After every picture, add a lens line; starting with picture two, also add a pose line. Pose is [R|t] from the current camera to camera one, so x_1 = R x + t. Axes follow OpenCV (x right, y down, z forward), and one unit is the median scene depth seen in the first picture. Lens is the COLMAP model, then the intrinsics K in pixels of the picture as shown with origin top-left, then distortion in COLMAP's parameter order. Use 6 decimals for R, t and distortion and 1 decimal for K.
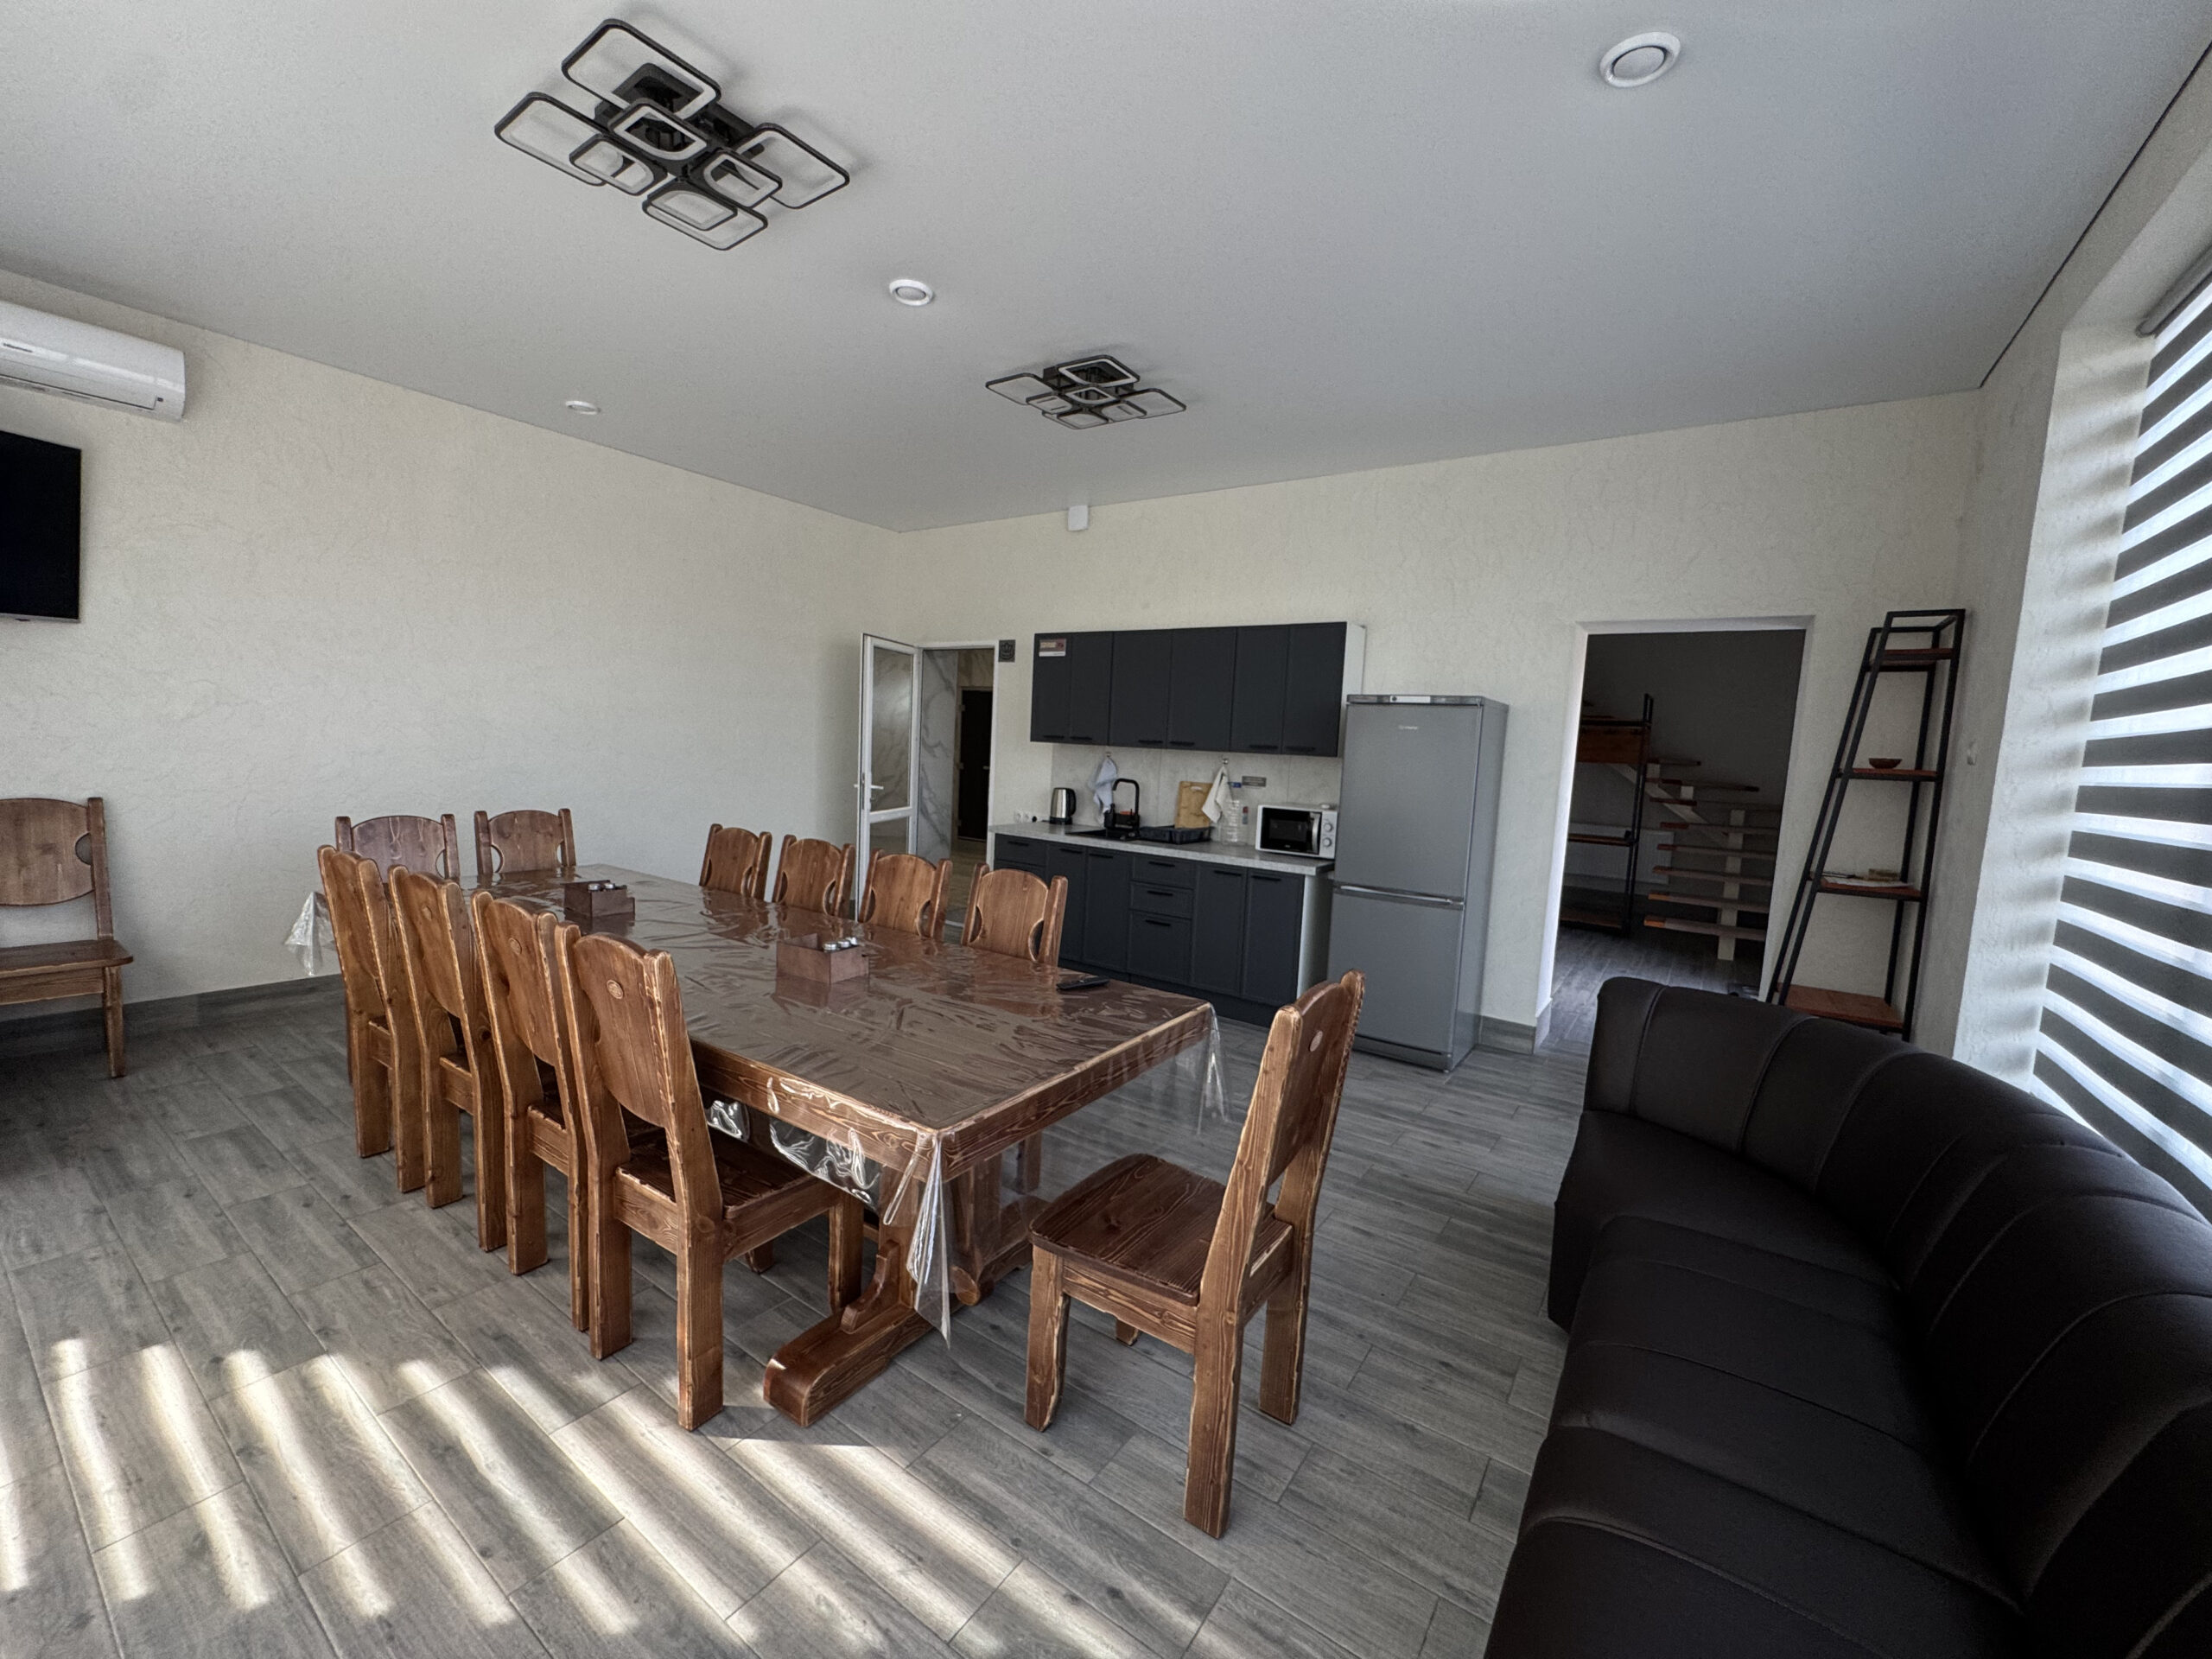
lens RADIAL K [[876.5, 0, 1106.6], [0, 876.5, 828.5], [0, 0, 1]] dist [-0.003236, -0.000350]
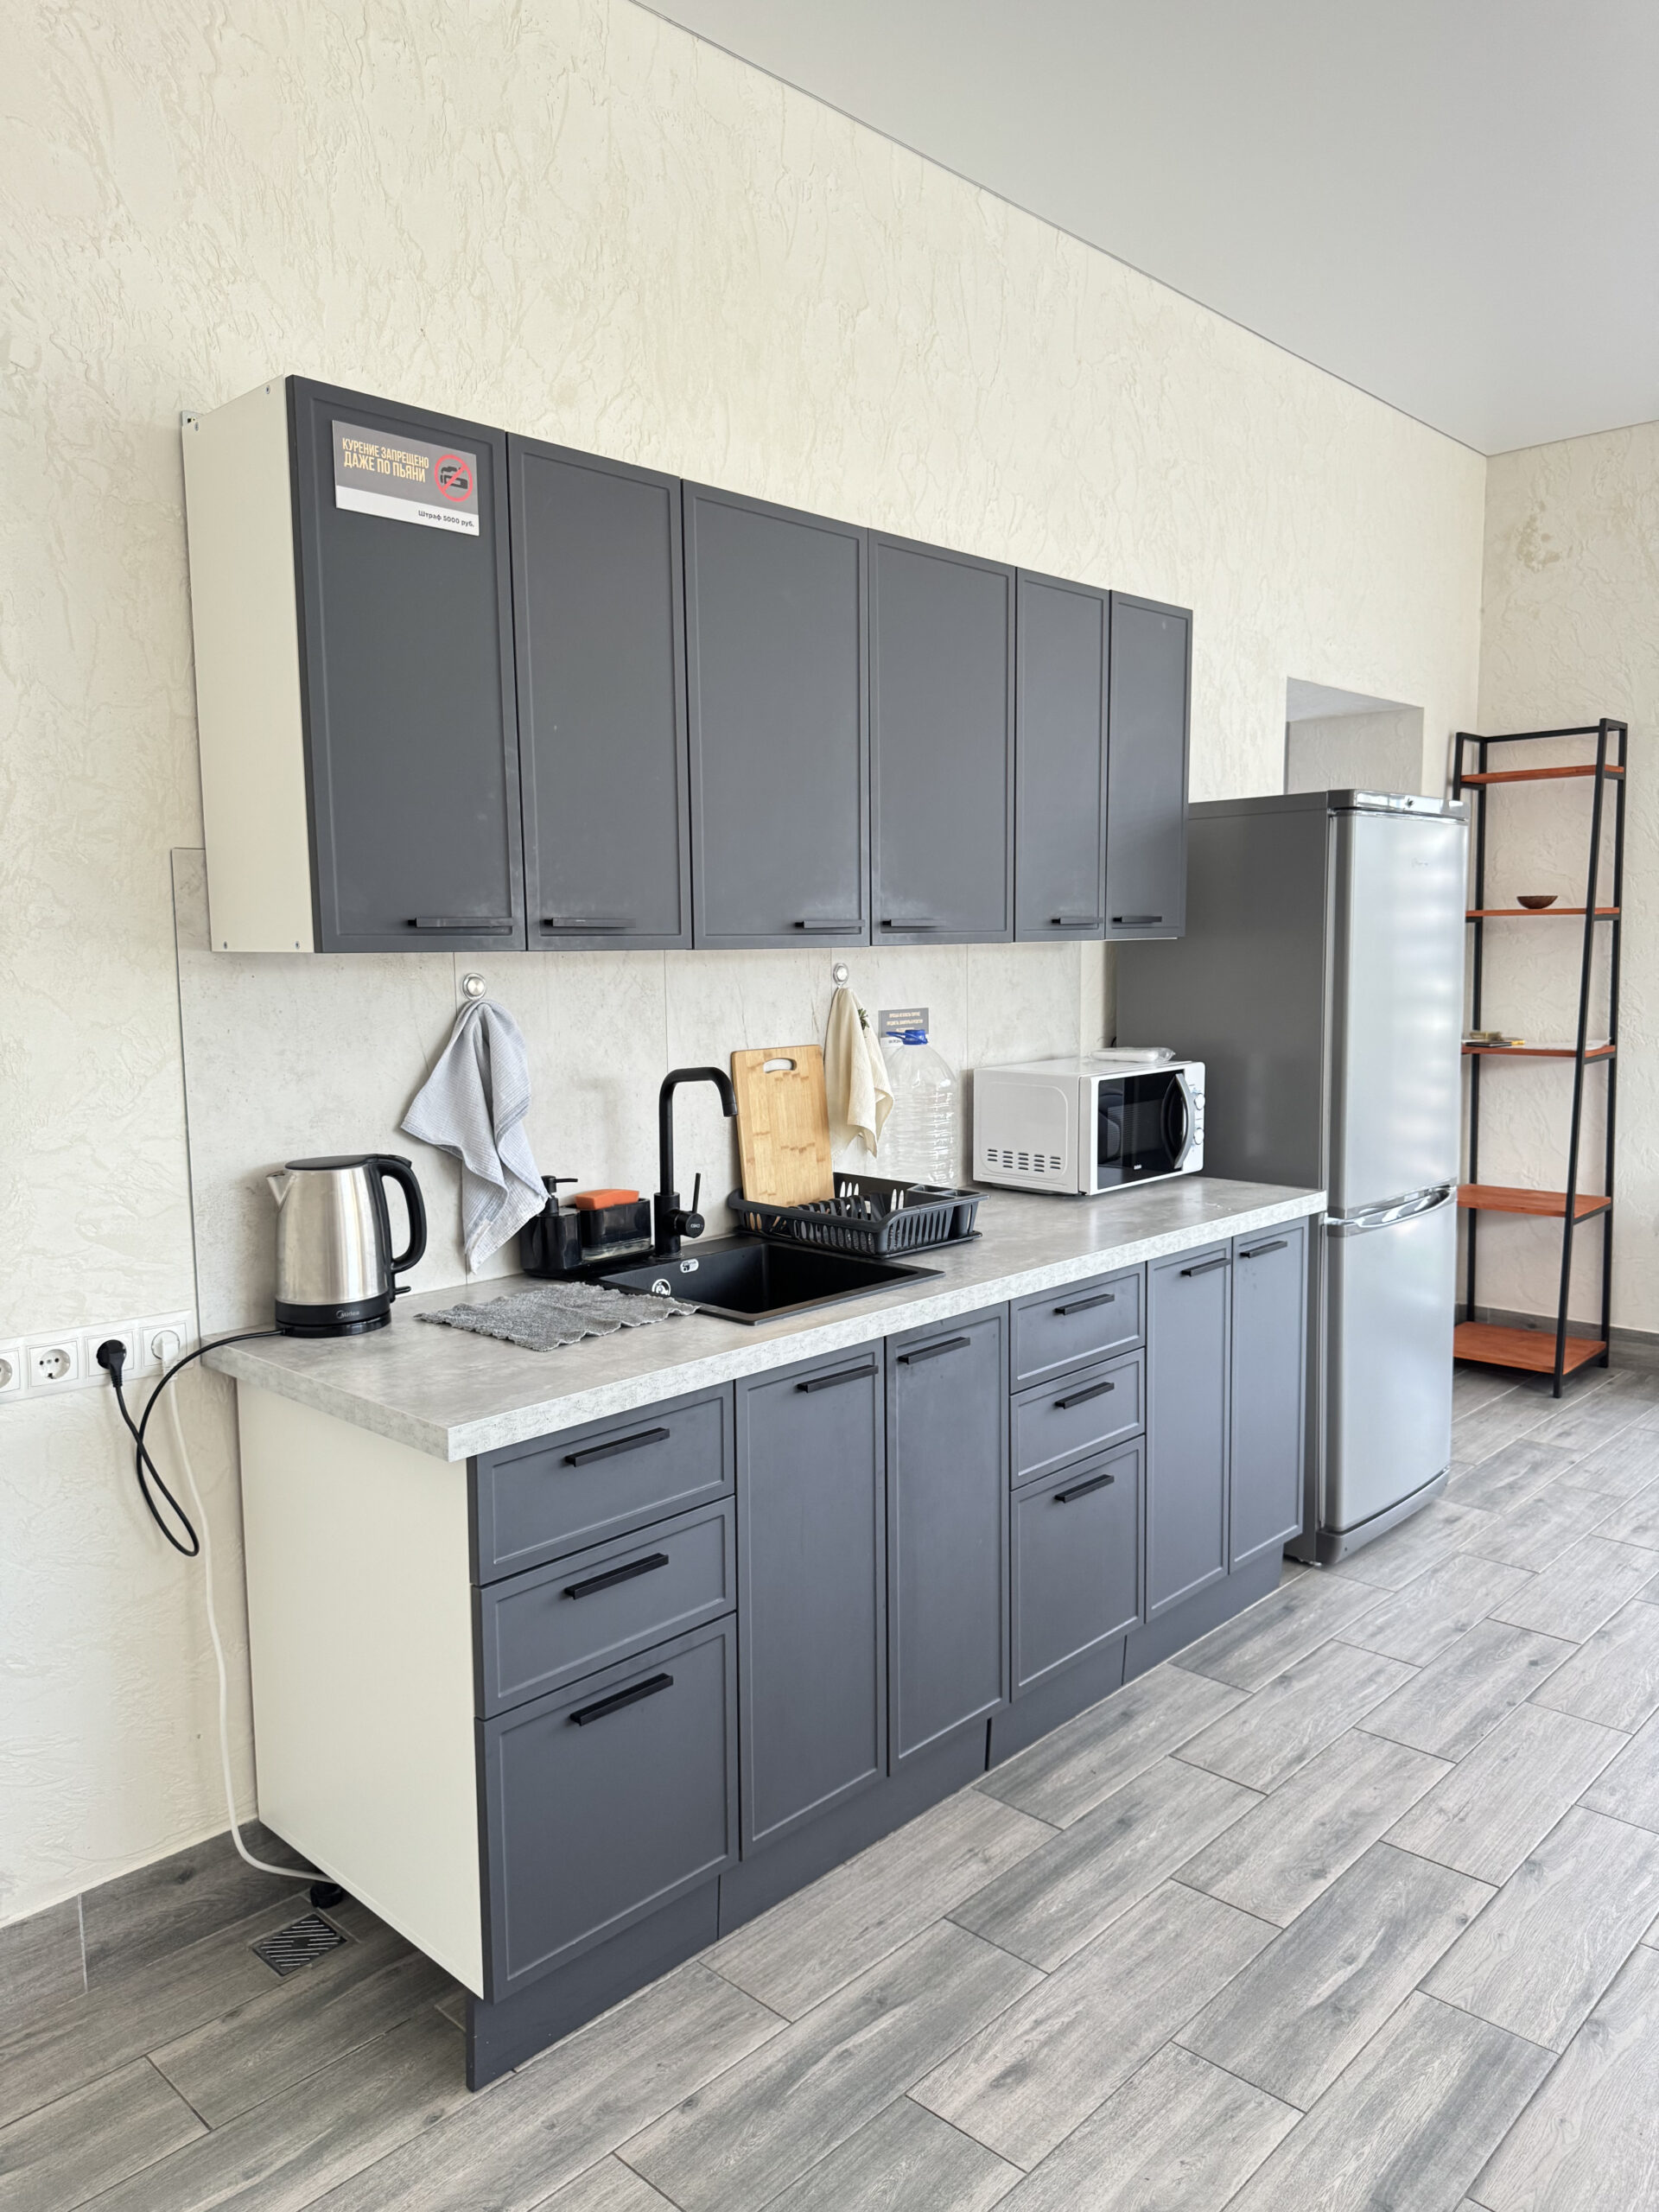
lens RADIAL K [[1594.5, 0, 832.4], [0, 1594.5, 1118.3], [0, 0, 1]] dist [0.035875, -0.003343]
pose [[0.140219, -0.164558, 0.976350, -0.459364], [0.115171, 0.982109, 0.148988, -0.111822], [-0.983399, 0.091557, 0.156662, 0.909959]]
